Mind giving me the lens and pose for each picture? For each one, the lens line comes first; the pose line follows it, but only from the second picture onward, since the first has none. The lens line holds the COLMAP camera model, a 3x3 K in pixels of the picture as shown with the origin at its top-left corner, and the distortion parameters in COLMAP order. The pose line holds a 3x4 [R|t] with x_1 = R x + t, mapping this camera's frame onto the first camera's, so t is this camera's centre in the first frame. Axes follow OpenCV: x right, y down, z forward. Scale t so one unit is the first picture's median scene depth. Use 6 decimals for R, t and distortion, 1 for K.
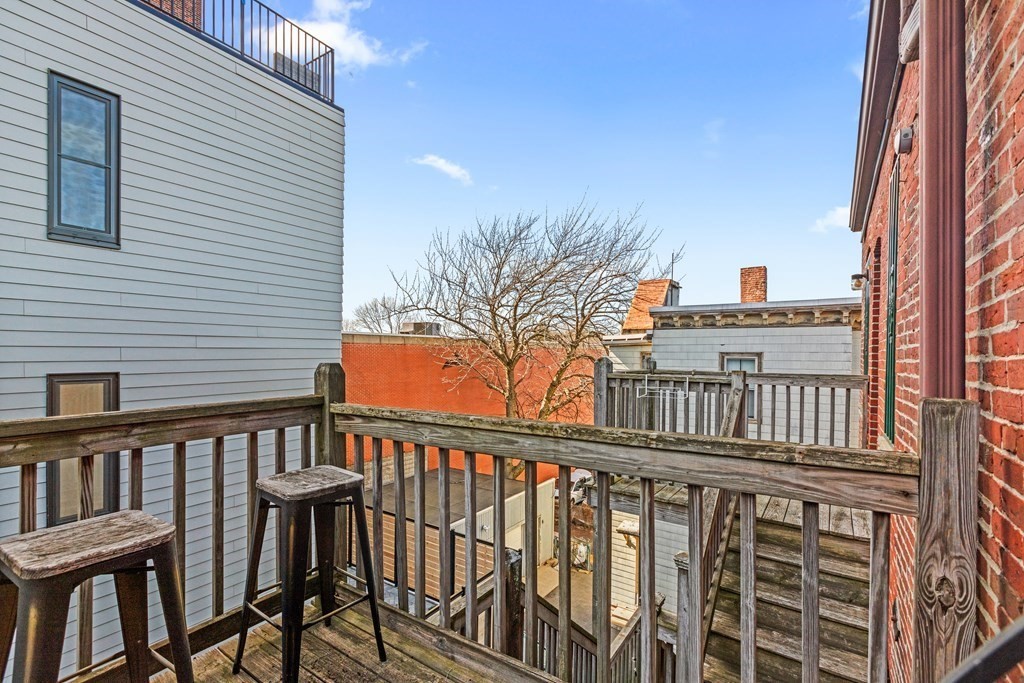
lens RADIAL K [[461.8, 0, 511.8], [0, 461.8, 346.5], [0, 0, 1]] dist [0.000922, -0.000595]
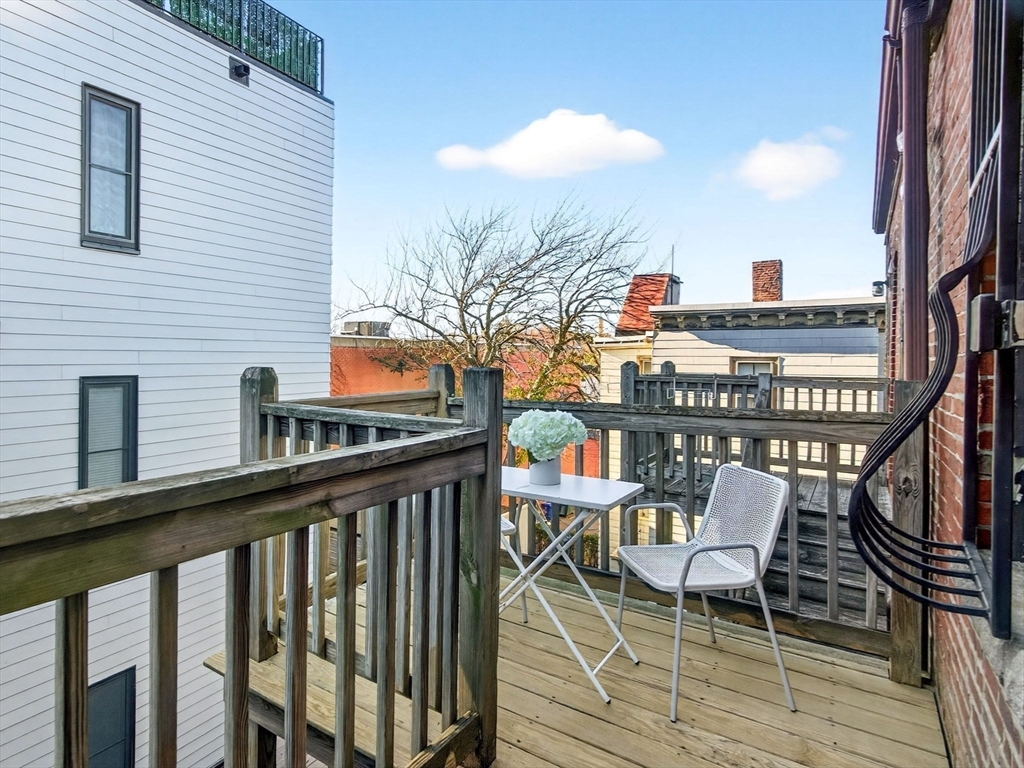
lens RADIAL K [[561.3, 0, 445.8], [0, 561.3, 354.9], [0, 0, 1]] dist [0.002574, 0.000387]
pose [[0.999556, 0.000248, -0.029795, -0.084053], [0.000020, 0.999960, 0.008983, -0.000206], [0.029796, -0.008980, 0.999516, -0.134915]]
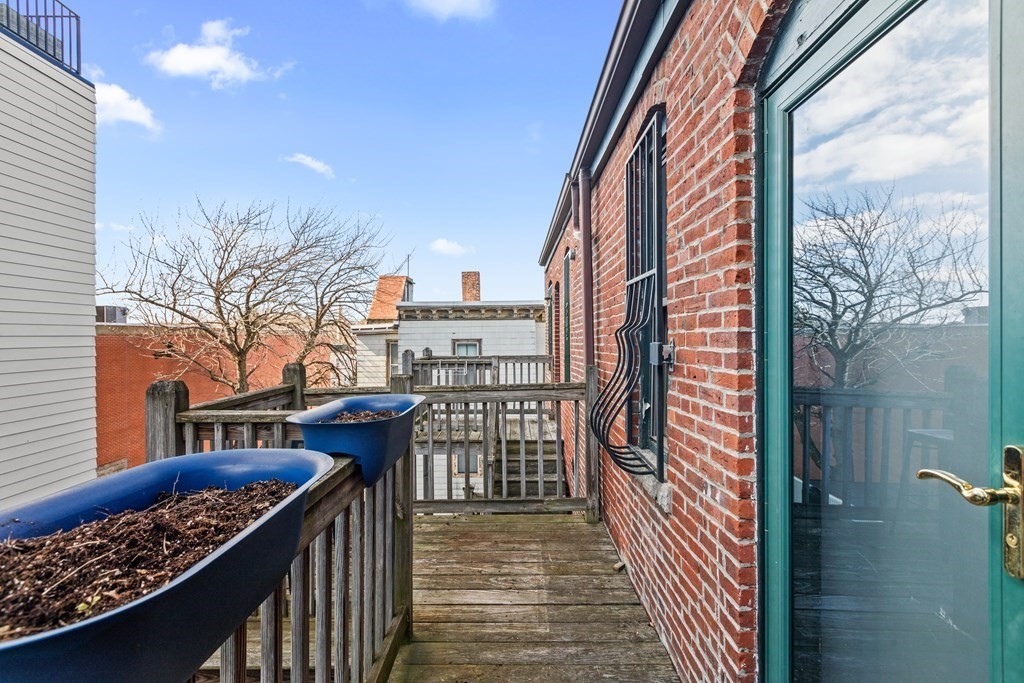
lens RADIAL K [[469.2, 0, 486.8], [0, 469.2, 331.4], [0, 0, 1]] dist [-0.001197, -0.000510]
pose [[0.848317, -0.012967, 0.529329, -0.173104], [0.010750, 0.999916, 0.007267, -0.019174], [-0.529379, -0.000475, 0.848385, -0.172226]]
